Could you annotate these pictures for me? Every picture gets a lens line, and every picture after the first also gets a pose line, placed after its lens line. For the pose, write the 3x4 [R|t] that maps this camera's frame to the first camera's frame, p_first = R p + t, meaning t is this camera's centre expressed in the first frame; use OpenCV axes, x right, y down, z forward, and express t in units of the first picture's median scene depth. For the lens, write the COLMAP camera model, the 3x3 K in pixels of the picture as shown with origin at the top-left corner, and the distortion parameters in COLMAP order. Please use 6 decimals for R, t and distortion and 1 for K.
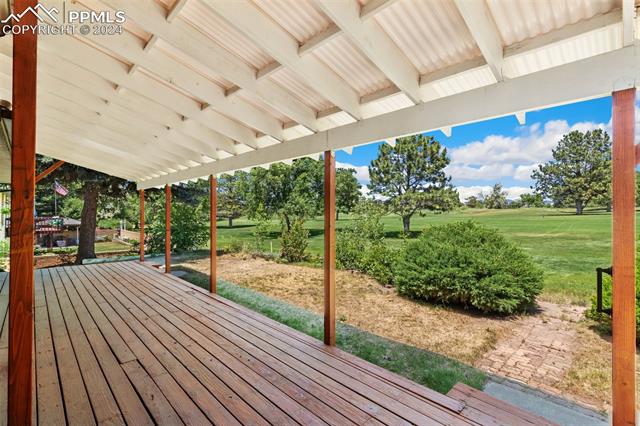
lens RADIAL K [[299.0, 0, 313.8], [0, 299.0, 213.4], [0, 0, 1]] dist [-0.010029, 0.001455]
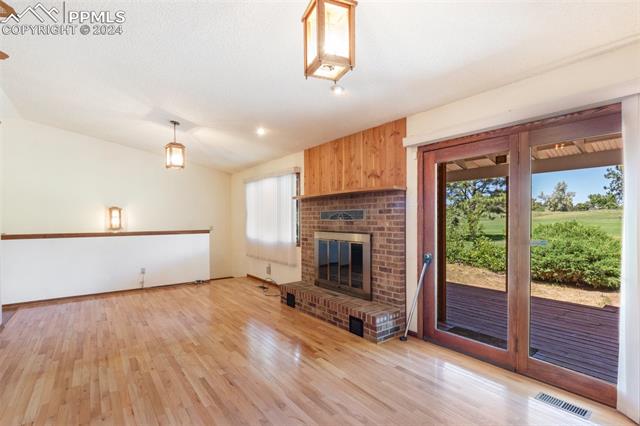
lens RADIAL K [[299.0, 0, 319.2], [0, 299.0, 223.4], [0, 0, 1]] dist [-0.010029, 0.001455]
pose [[0.991506, -0.008321, -0.129795, -0.410260], [0.010350, 0.999834, 0.014966, 0.009099], [0.129649, -0.016182, 0.991428, -0.410452]]
